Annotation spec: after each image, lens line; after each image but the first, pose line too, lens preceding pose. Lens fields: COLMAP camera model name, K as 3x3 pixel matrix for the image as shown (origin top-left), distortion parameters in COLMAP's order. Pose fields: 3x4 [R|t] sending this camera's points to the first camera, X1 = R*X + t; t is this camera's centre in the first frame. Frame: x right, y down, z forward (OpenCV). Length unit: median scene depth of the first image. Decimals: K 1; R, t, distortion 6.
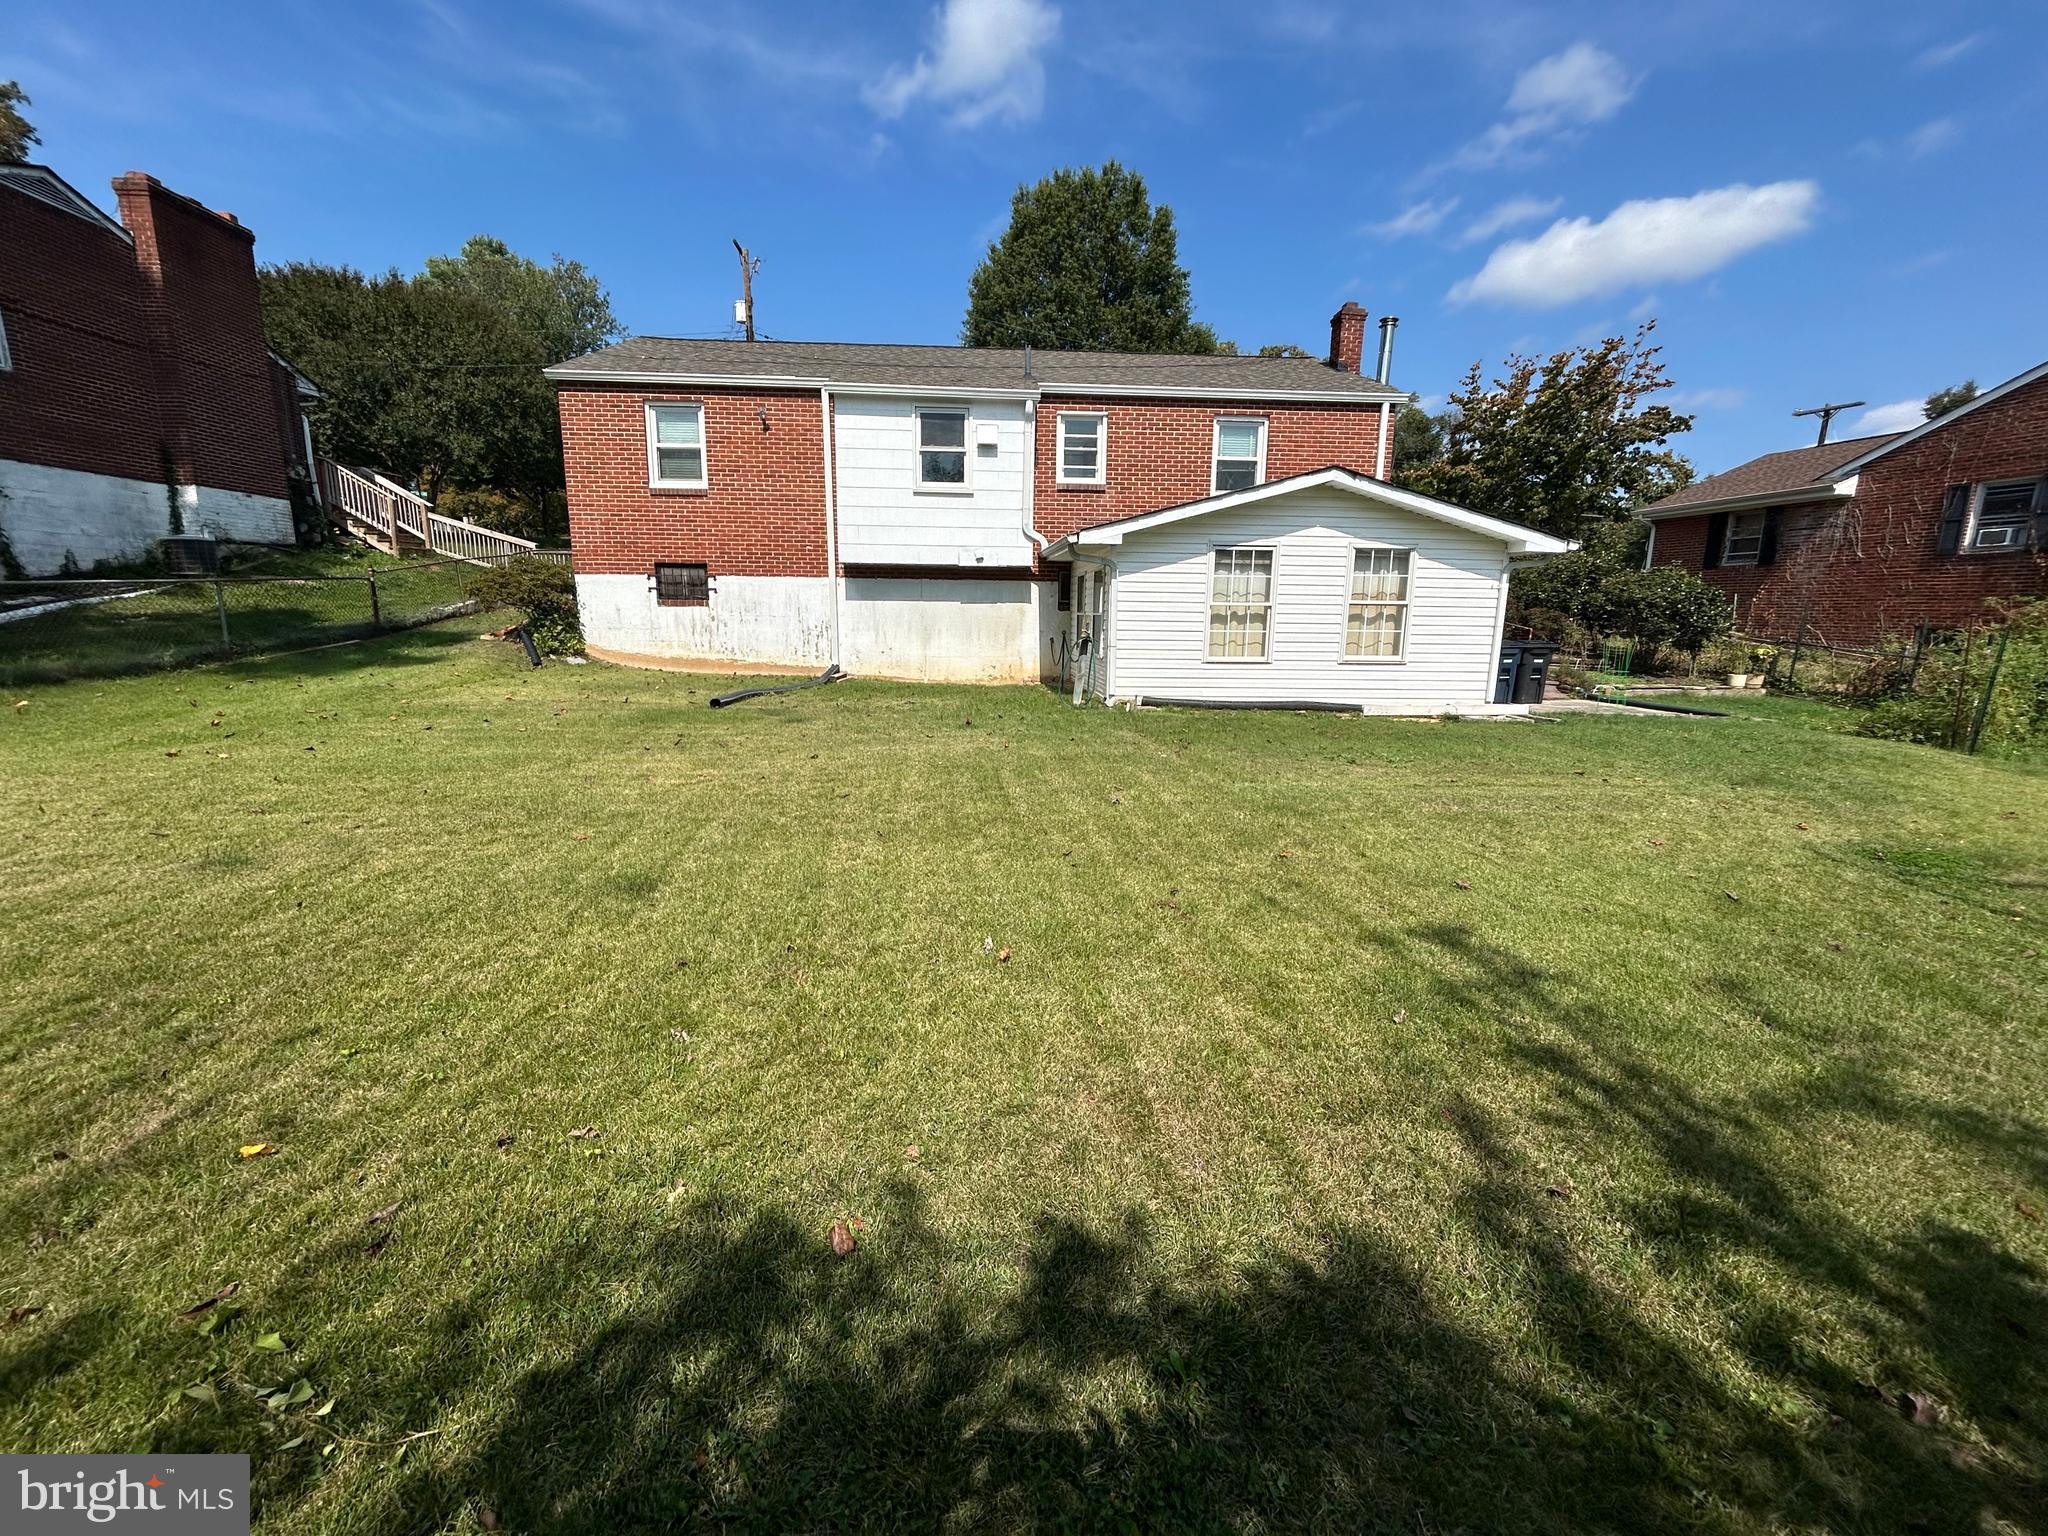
lens RADIAL K [[824.1, 0, 1023.7], [0, 824.1, 766.8], [0, 0, 1]] dist [0.008361, 0.000206]
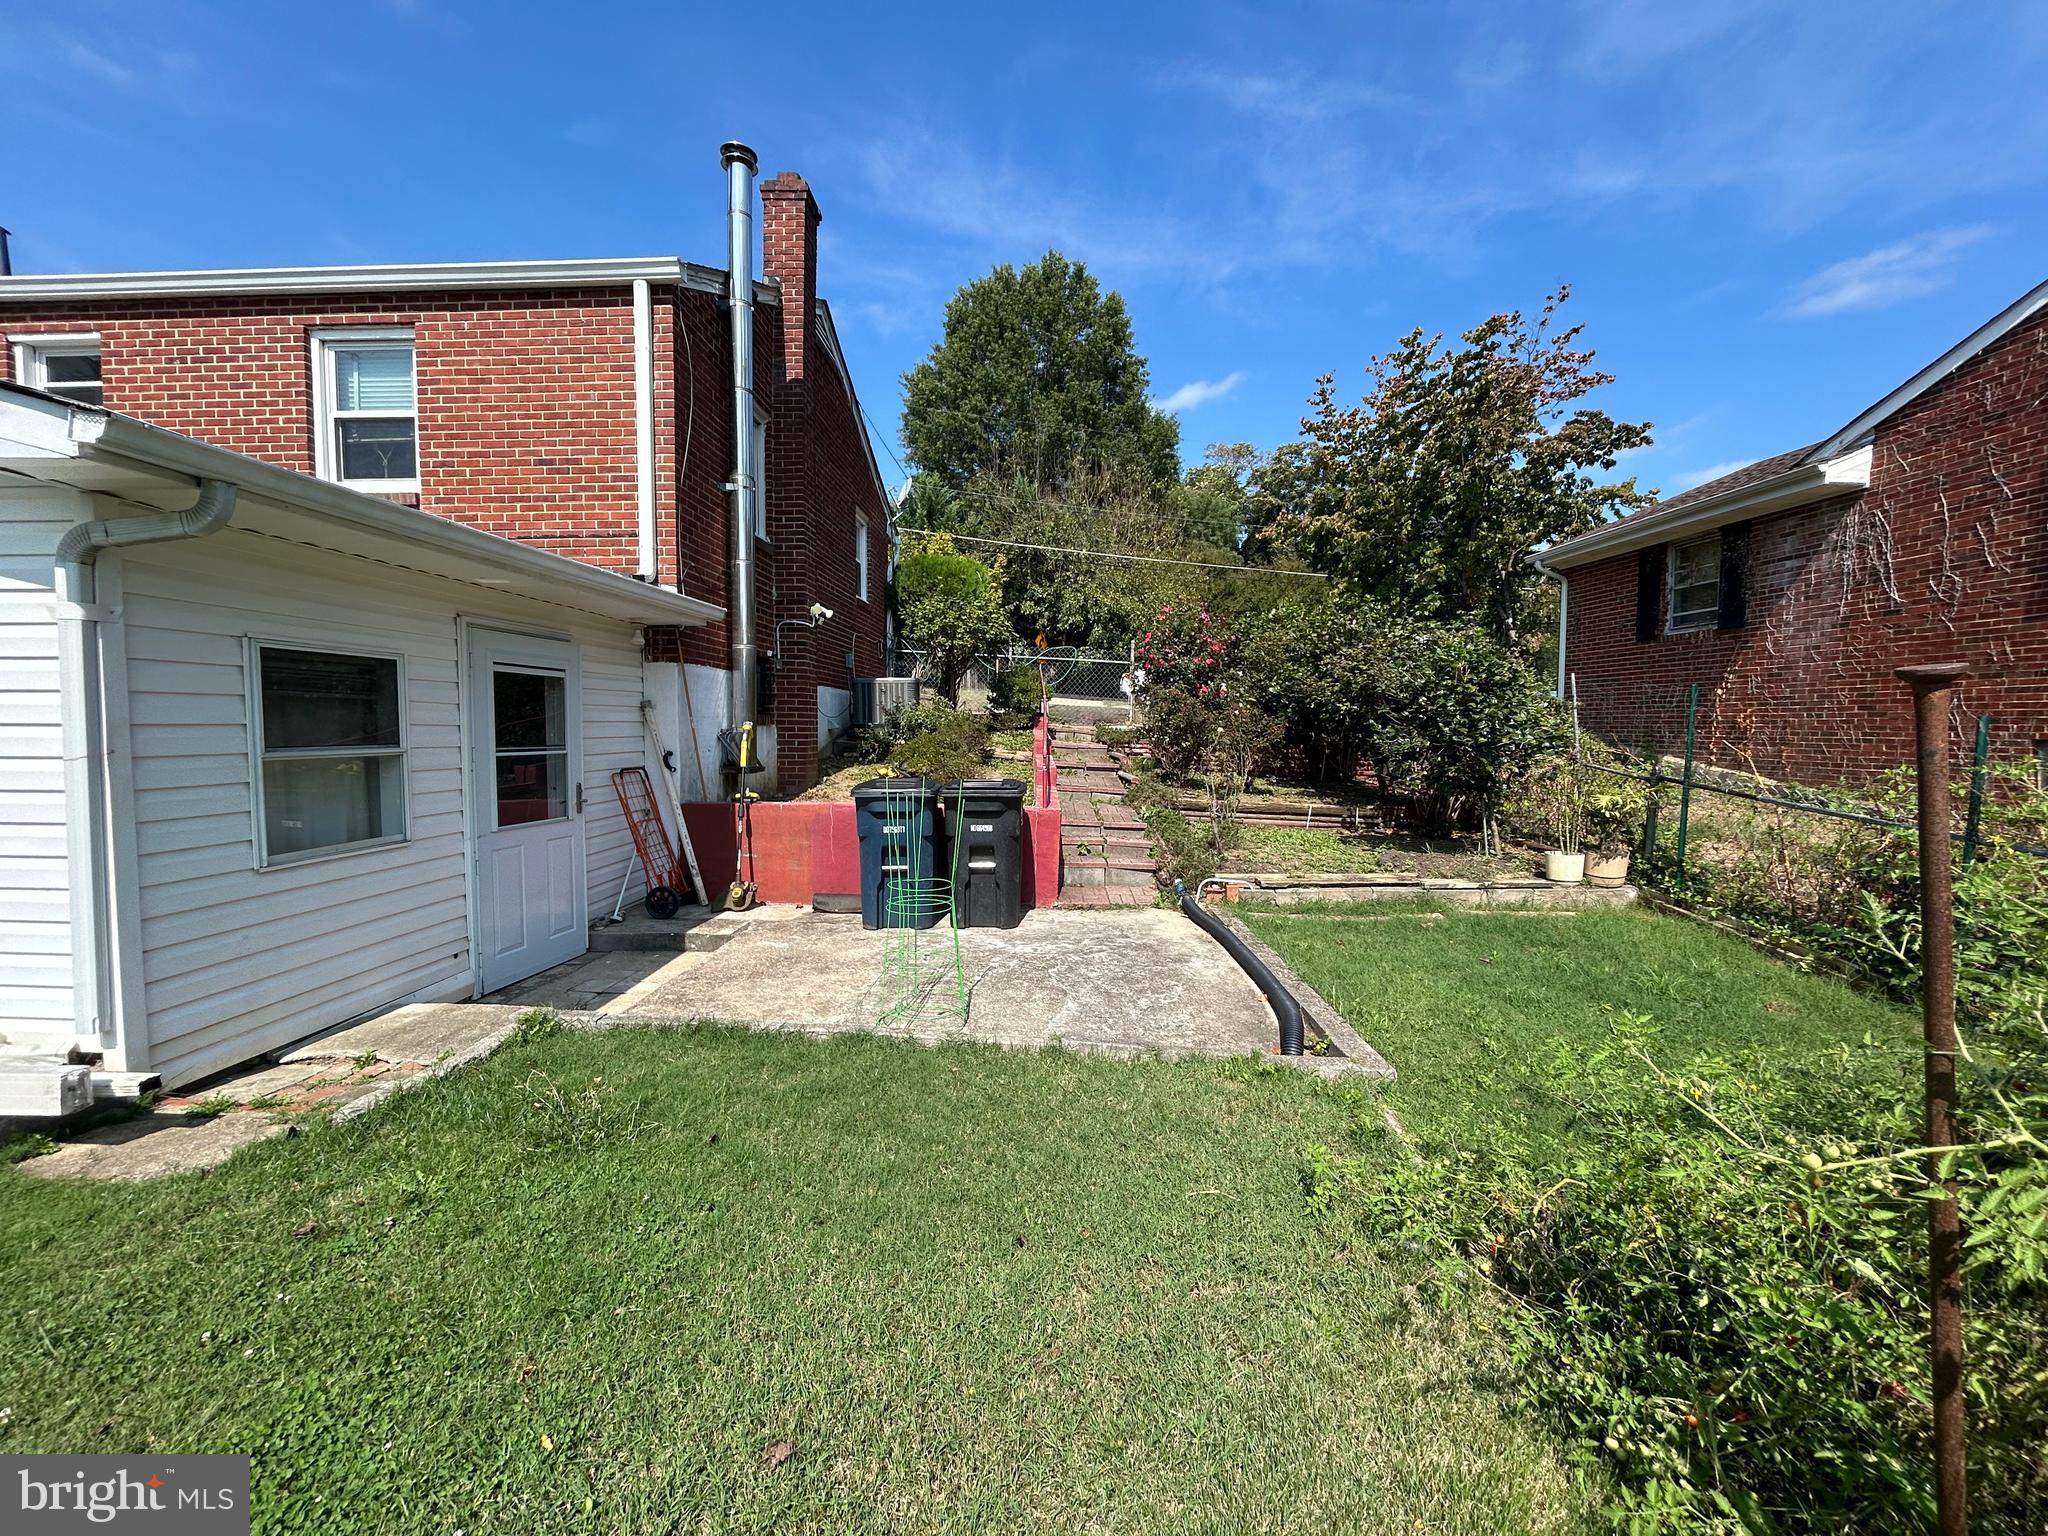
lens RADIAL K [[824.1, 0, 1022.4], [0, 824.1, 766.2], [0, 0, 1]] dist [0.008361, 0.000206]
pose [[0.992414, -0.003765, -0.122886, 0.476352], [-0.013008, 0.990705, -0.135401, -0.070769], [0.122254, 0.135973, 0.983141, 0.401752]]
